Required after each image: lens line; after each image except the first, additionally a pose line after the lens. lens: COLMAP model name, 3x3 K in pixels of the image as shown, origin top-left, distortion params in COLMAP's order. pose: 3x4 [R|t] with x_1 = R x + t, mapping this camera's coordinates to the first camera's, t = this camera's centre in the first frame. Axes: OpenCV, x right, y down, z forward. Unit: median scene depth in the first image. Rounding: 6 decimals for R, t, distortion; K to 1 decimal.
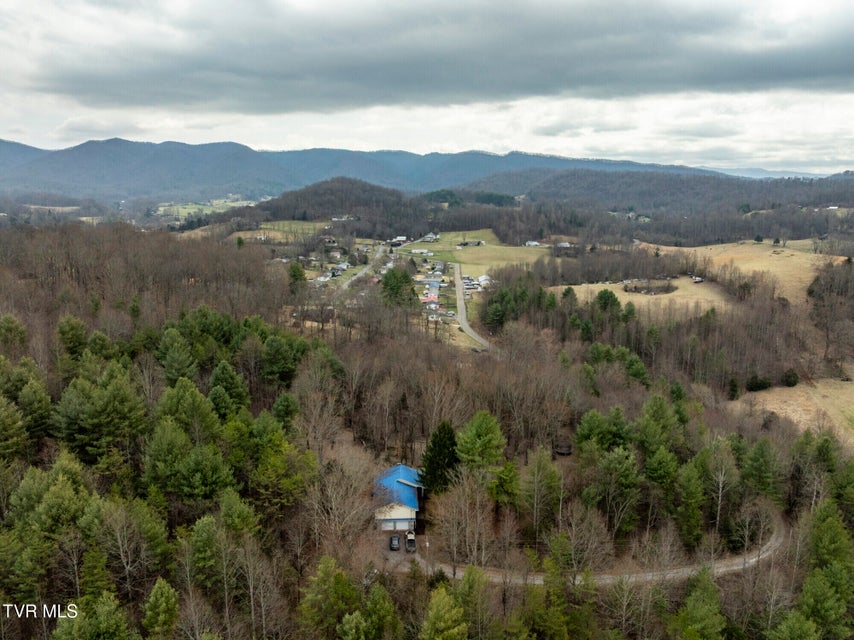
lens RADIAL K [[602.3, 0, 427.0], [0, 602.3, 320.0], [0, 0, 1]] dist [-0.034413, -0.000956]
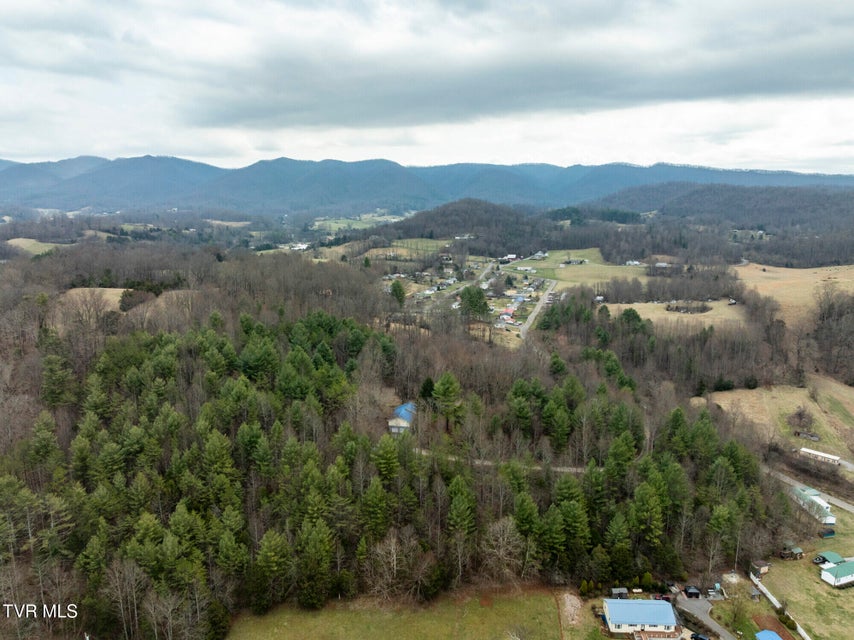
lens RADIAL K [[604.8, 0, 427.0], [0, 604.8, 320.0], [0, 0, 1]] dist [-0.033217, 0.000383]
pose [[0.971445, 0.037537, -0.234276, 0.071890], [-0.041408, 0.999075, -0.011624, 0.002571], [0.233623, 0.020993, 0.972101, -0.128433]]
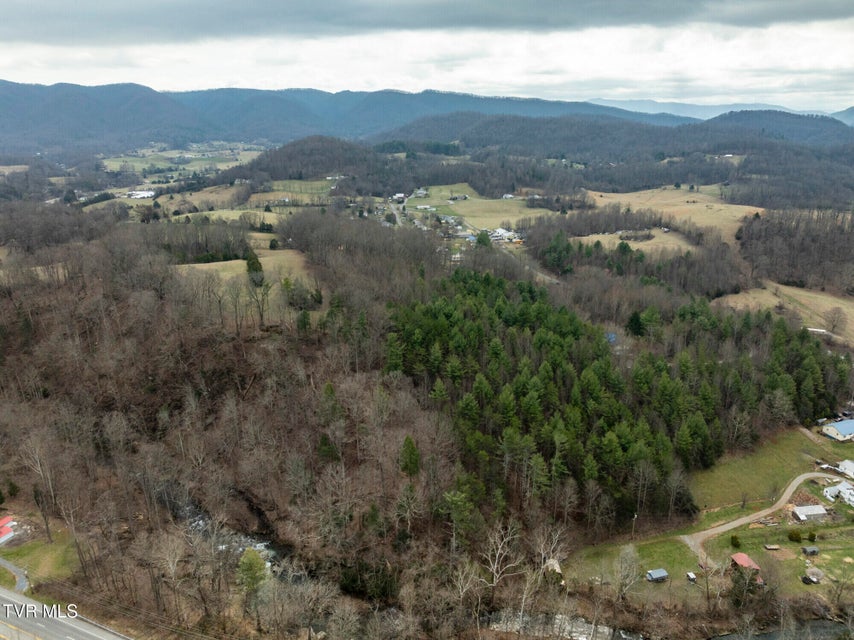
lens RADIAL K [[611.7, 0, 427.0], [0, 611.7, 320.0], [0, 0, 1]] dist [-0.037408, 0.002591]
pose [[0.985356, -0.066856, 0.156855, -0.194450], [0.050423, 0.993033, 0.106507, -0.016906], [-0.162882, -0.097039, 0.981862, -0.212736]]
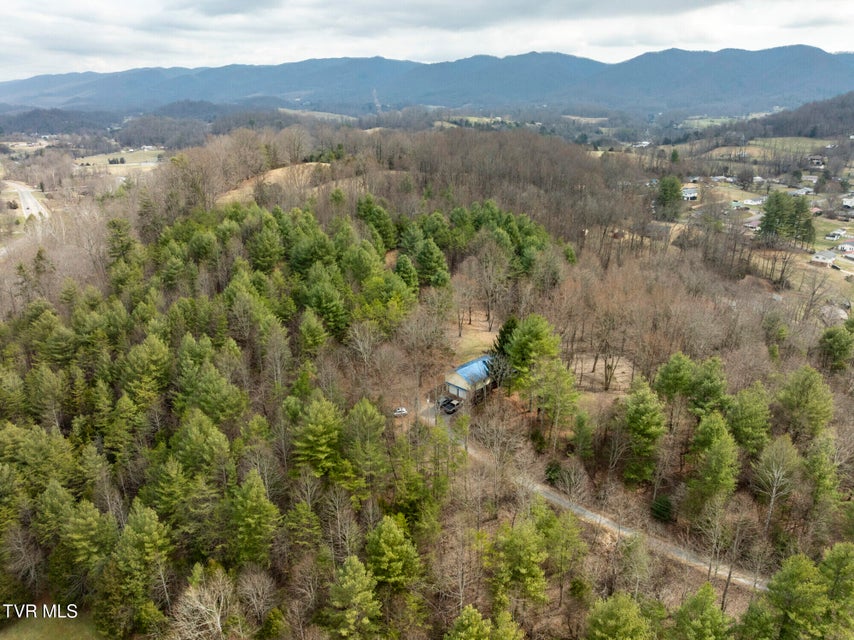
lens RADIAL K [[611.7, 0, 427.0], [0, 611.7, 320.0], [0, 0, 1]] dist [-0.037408, 0.002591]
pose [[0.663312, 0.235276, -0.710396, 0.111841], [-0.140111, 0.971550, 0.190943, -0.001874], [0.735110, -0.027121, 0.677406, 0.025422]]
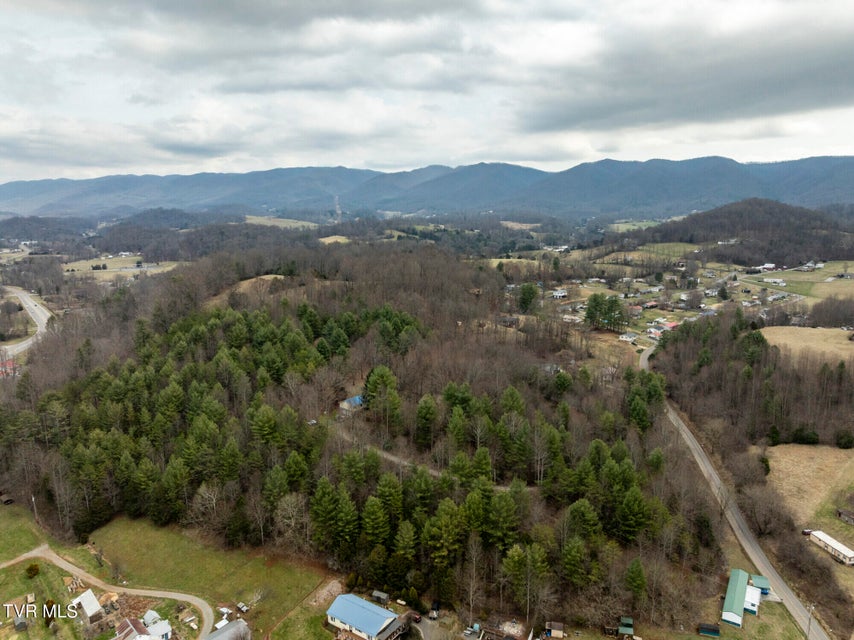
lens RADIAL K [[604.8, 0, 427.0], [0, 604.8, 320.0], [0, 0, 1]] dist [-0.033217, 0.000383]
pose [[0.707287, 0.112799, -0.697869, 0.243818], [-0.127058, 0.991396, 0.031470, -0.011770], [0.695414, 0.066411, 0.715534, -0.048717]]
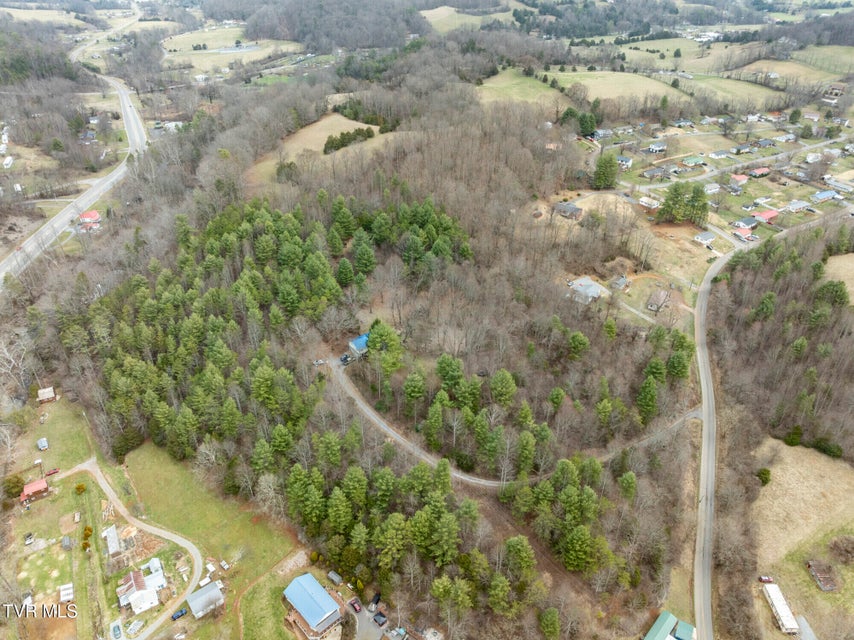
lens RADIAL K [[602.3, 0, 427.0], [0, 602.3, 320.0], [0, 0, 1]] dist [-0.034413, -0.000956]
pose [[0.544815, 0.445494, -0.710430, 0.242994], [-0.154833, 0.886083, 0.436903, -0.114439], [0.824138, -0.128034, 0.551728, 0.008413]]
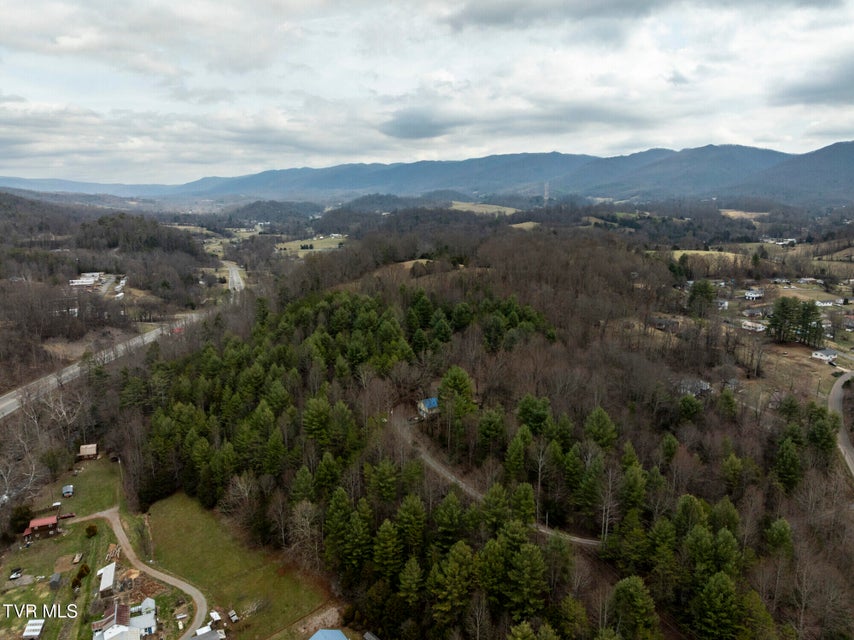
lens RADIAL K [[602.3, 0, 427.0], [0, 602.3, 320.0], [0, 0, 1]] dist [-0.034413, -0.000956]
pose [[0.421888, 0.168069, -0.890934, 0.245564], [-0.169213, 0.979998, 0.104742, -0.022352], [0.890717, 0.106568, 0.441889, 0.024629]]
